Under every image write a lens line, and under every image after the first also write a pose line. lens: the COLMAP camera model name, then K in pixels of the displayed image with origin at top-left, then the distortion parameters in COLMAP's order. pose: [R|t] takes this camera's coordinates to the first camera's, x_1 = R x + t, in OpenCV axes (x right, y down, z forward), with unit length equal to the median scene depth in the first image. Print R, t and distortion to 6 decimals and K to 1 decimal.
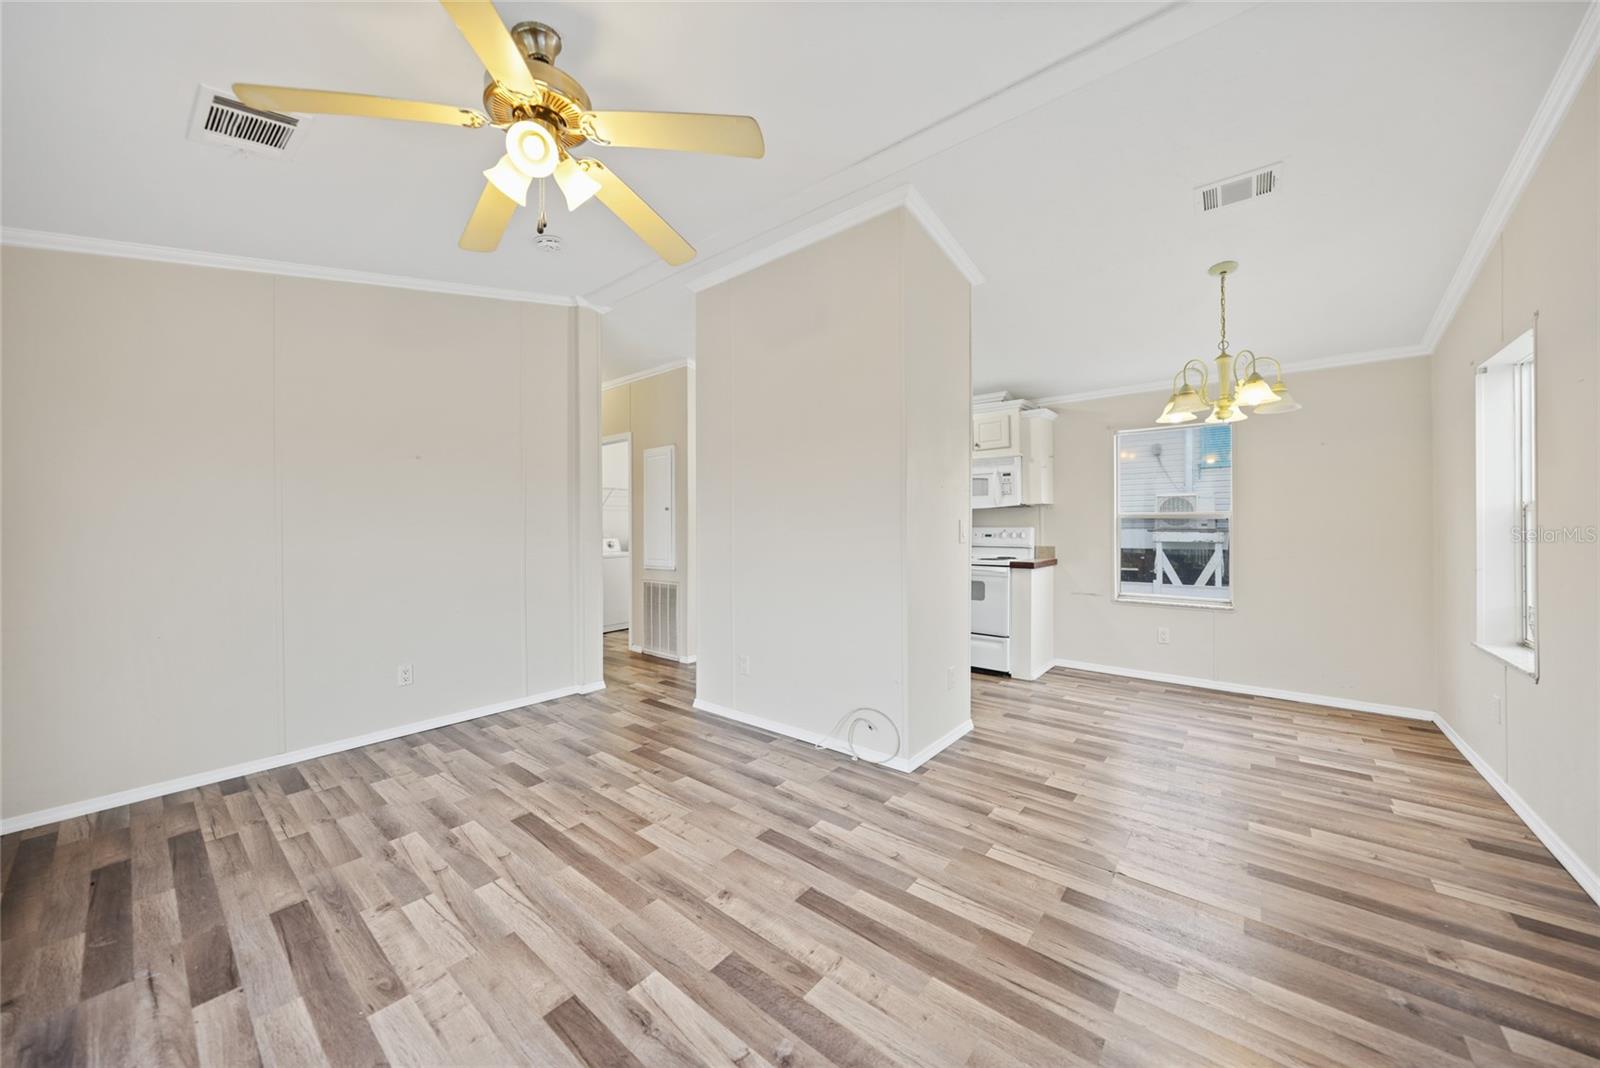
lens RADIAL K [[556.9, 0, 800.5], [0, 556.9, 528.3], [0, 0, 1]] dist [-0.000284, -0.000069]
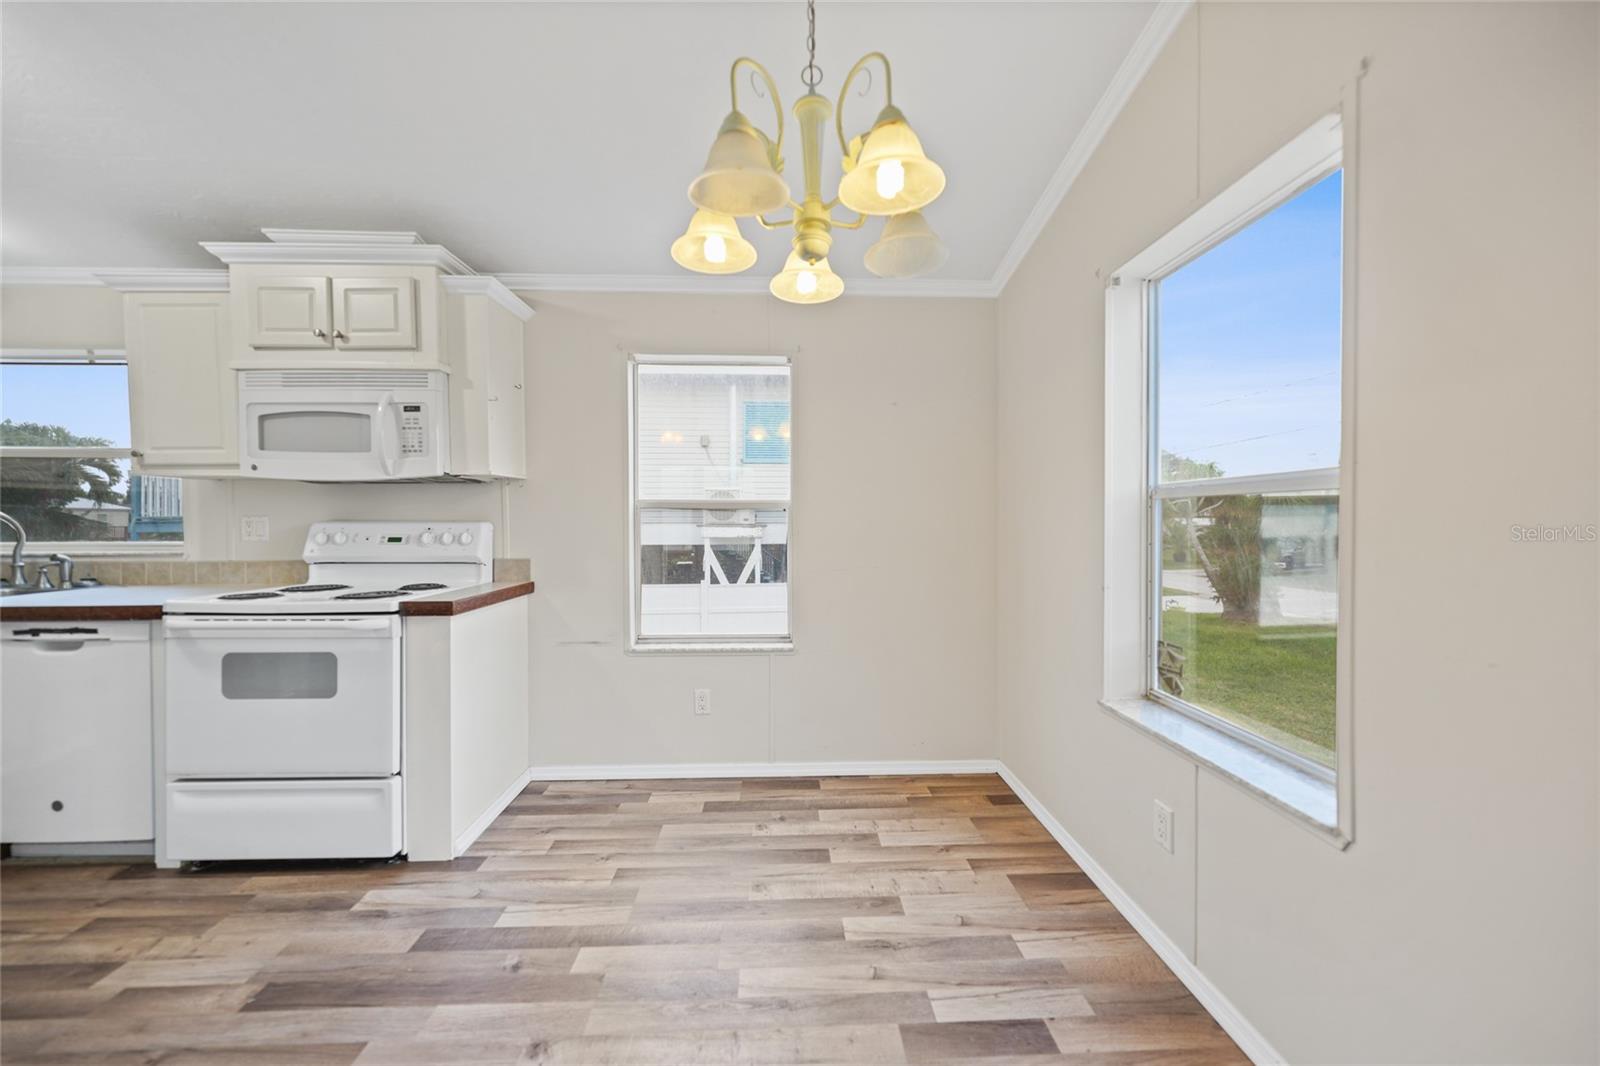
lens RADIAL K [[556.1, 0, 795.9], [0, 556.1, 528.4], [0, 0, 1]] dist [-0.001335, -0.000181]
pose [[0.749536, -0.006923, 0.661928, 0.569511], [0.000199, 0.999948, 0.010232, -0.003448], [-0.661964, -0.007538, 0.749498, 0.832107]]
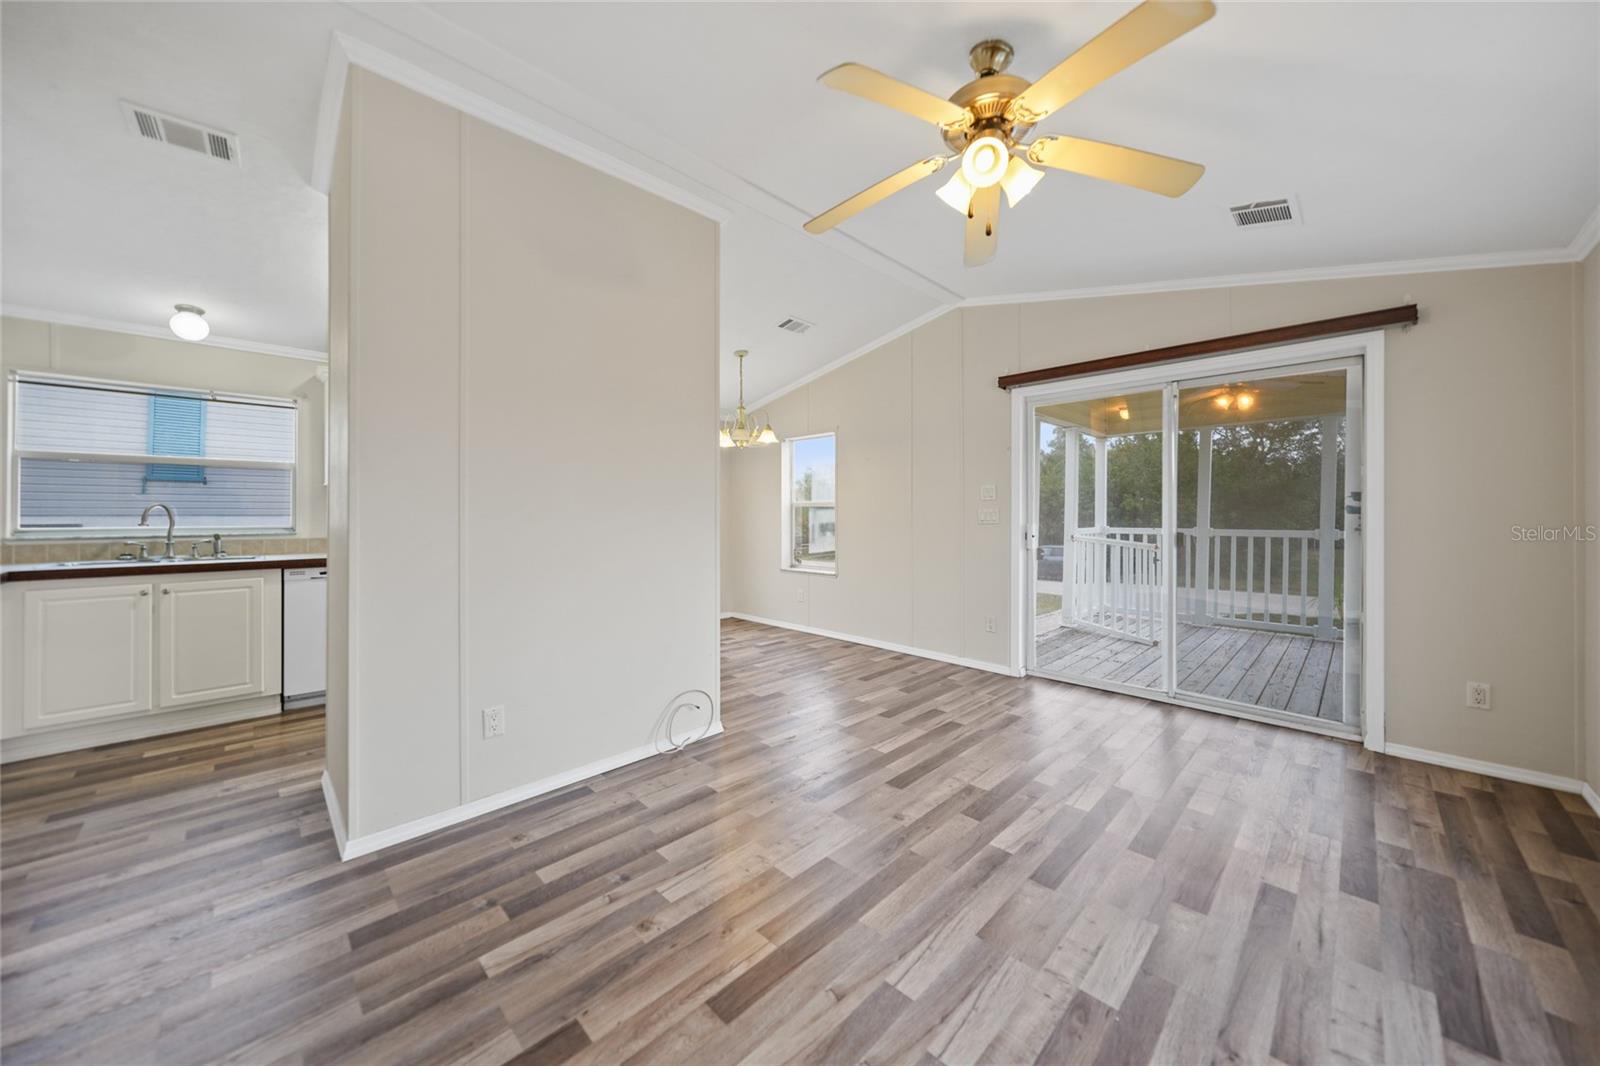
lens RADIAL K [[556.9, 0, 800.5], [0, 556.9, 527.3], [0, 0, 1]] dist [-0.000284, -0.000069]
pose [[0.101460, -0.019626, 0.994646, -0.972578], [0.000463, 0.999806, 0.019681, 0.006328], [-0.994839, -0.001536, 0.101450, 0.791061]]
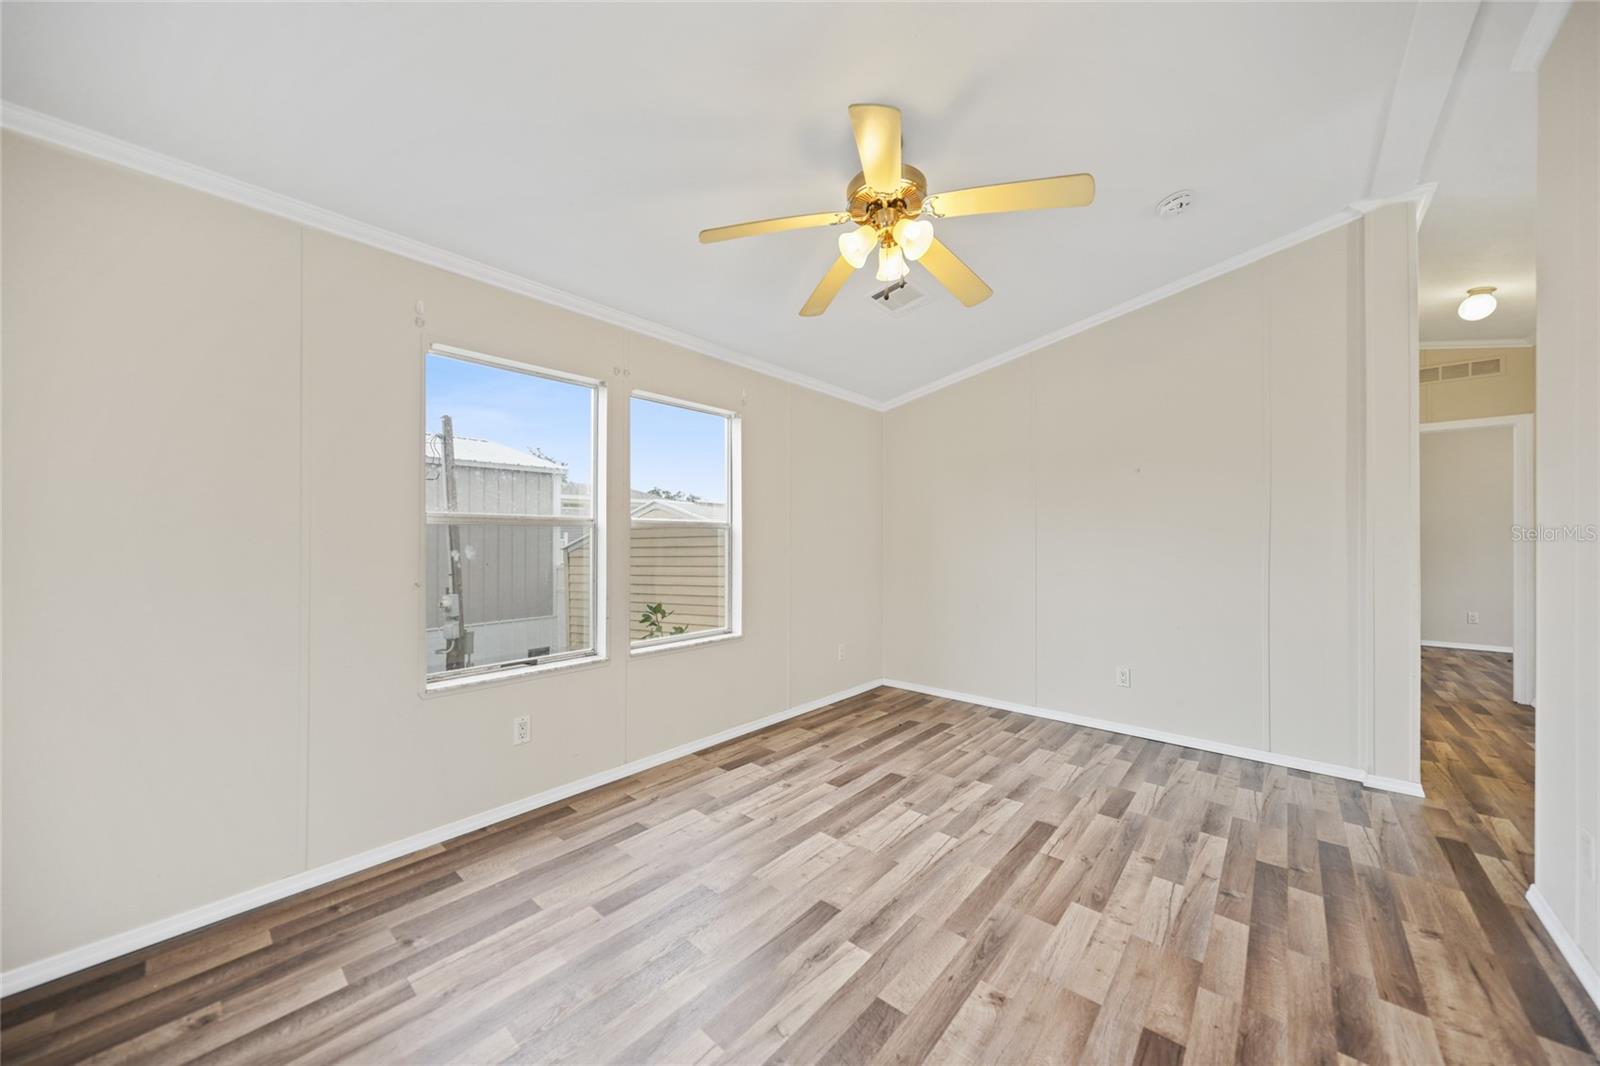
lens RADIAL K [[562.9, 0, 802.8], [0, 562.9, 534.5], [0, 0, 1]] dist [-0.001001, -0.000214]
pose [[-0.026008, -0.003403, -0.999656, 0.492674], [-0.004602, 0.999984, -0.003285, -0.002229], [0.999651, 0.004515, -0.026023, 0.536660]]
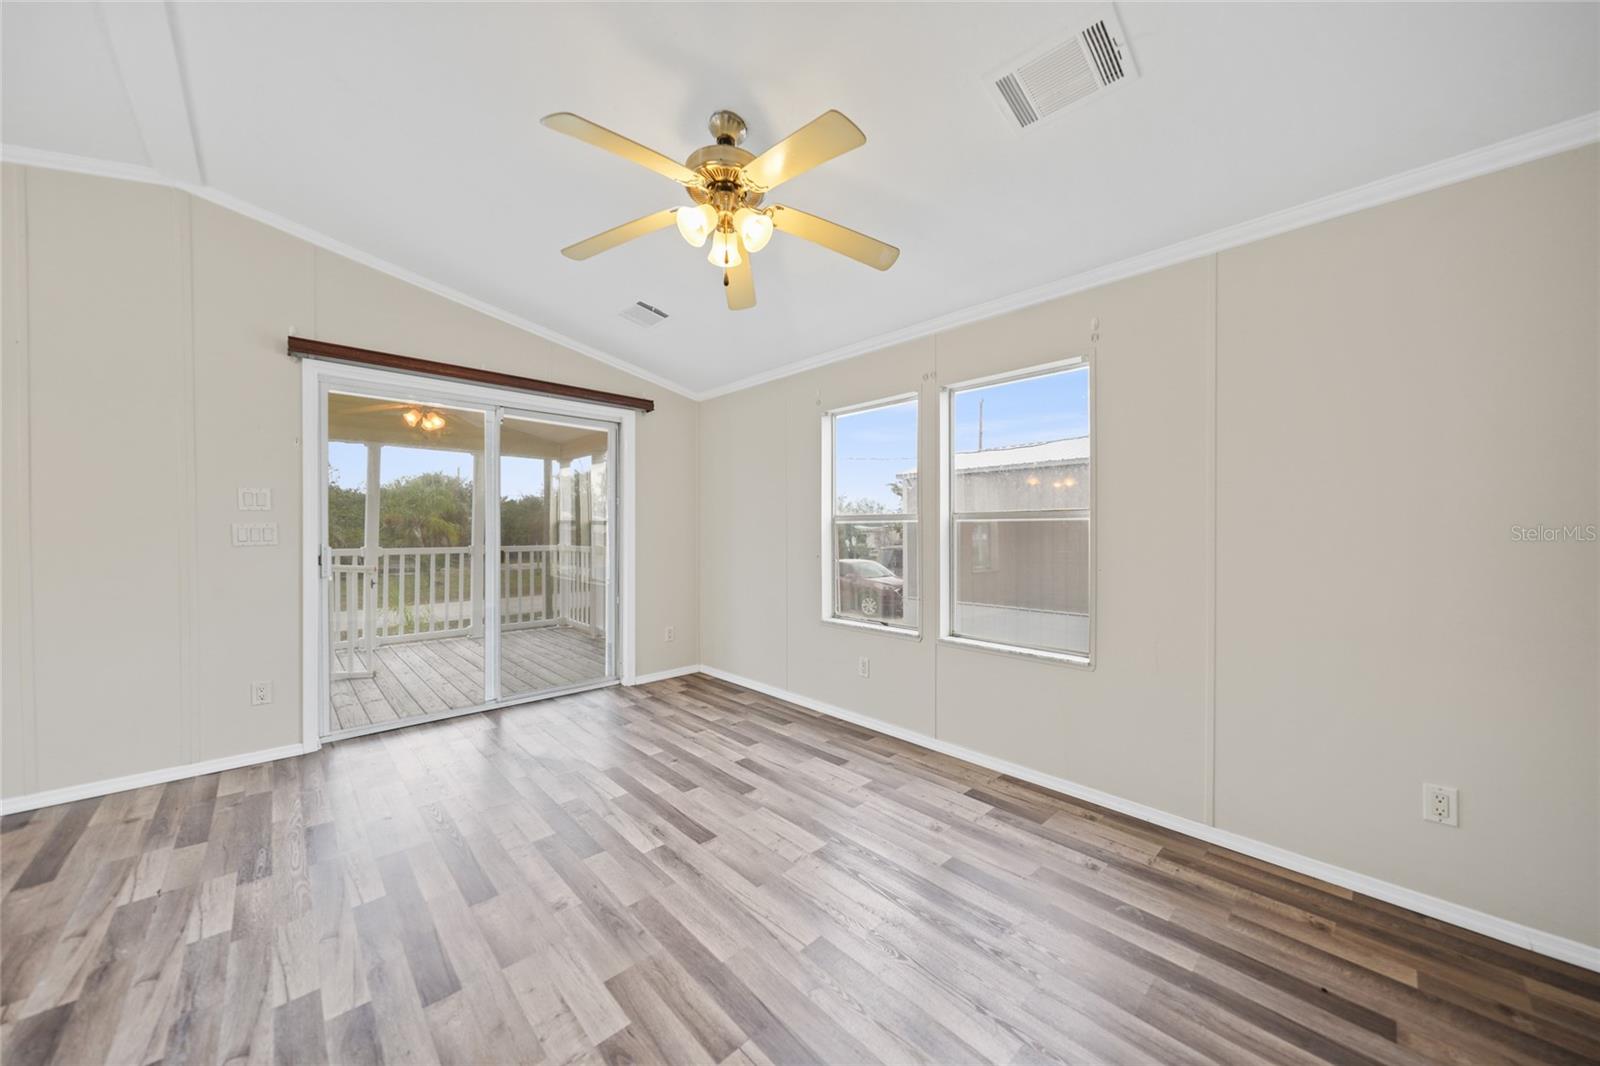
lens RADIAL K [[562.9, 0, 802.8], [0, 562.9, 534.5], [0, 0, 1]] dist [-0.001001, -0.000214]
pose [[-0.992005, 0.001887, 0.126186, -0.494756], [0.003264, 0.999937, 0.010705, 0.000282], [-0.126158, 0.011031, -0.991949, 1.388356]]
